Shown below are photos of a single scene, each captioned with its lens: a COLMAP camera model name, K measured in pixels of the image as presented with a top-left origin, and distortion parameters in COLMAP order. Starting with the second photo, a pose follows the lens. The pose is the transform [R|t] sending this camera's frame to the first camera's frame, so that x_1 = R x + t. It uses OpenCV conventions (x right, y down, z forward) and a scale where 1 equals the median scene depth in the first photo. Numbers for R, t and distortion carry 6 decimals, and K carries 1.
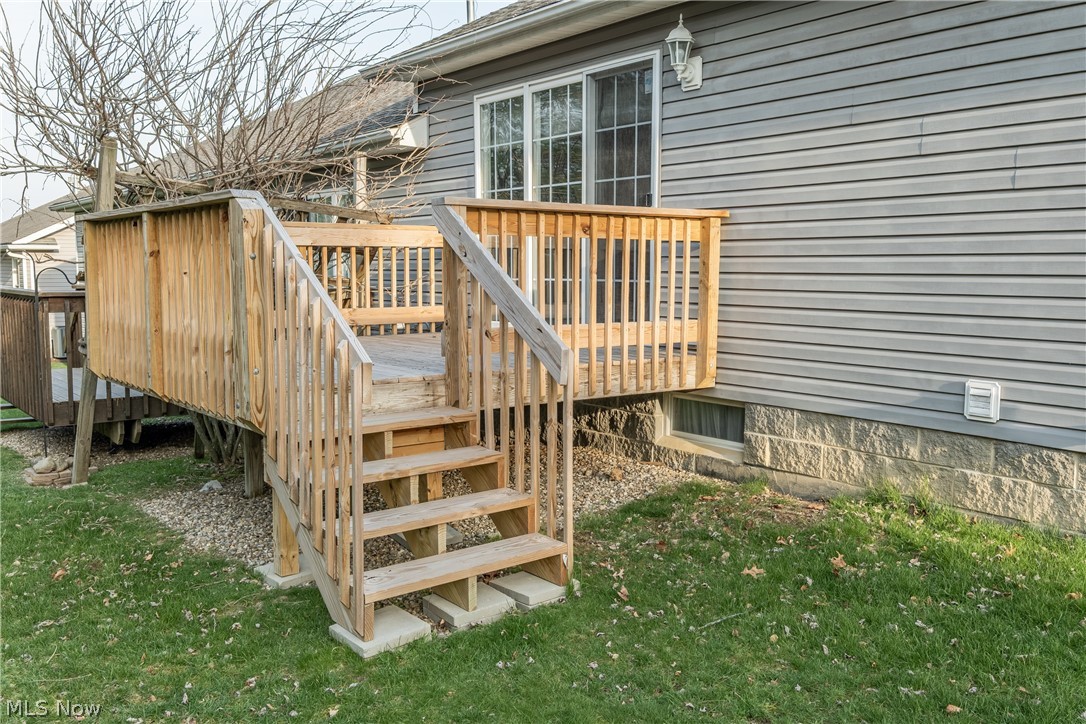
lens RADIAL K [[1005.7, 0, 543.0], [0, 1005.7, 362.0], [0, 0, 1]] dist [0.059237, -0.000599]
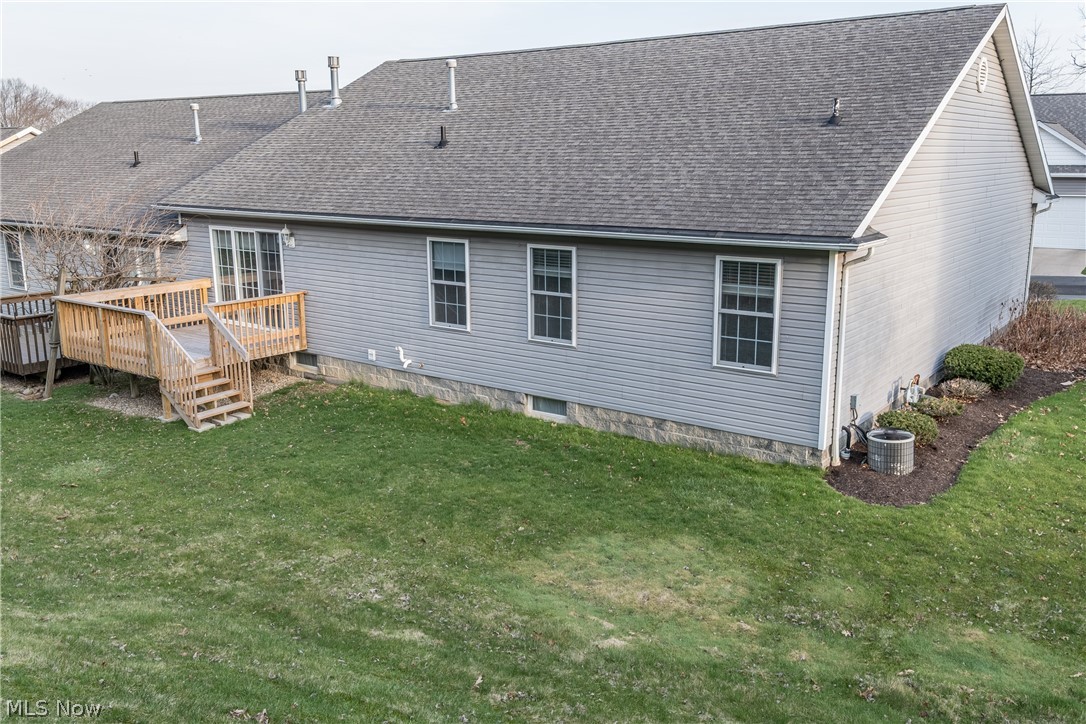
lens RADIAL K [[897.8, 0, 543.0], [0, 897.8, 362.0], [0, 0, 1]] dist [0.048713, -0.000379]
pose [[0.958595, -0.065821, 0.277061, 0.131931], [0.032099, 0.991695, 0.124539, -0.323788], [-0.282958, -0.110489, 0.952747, -2.275581]]
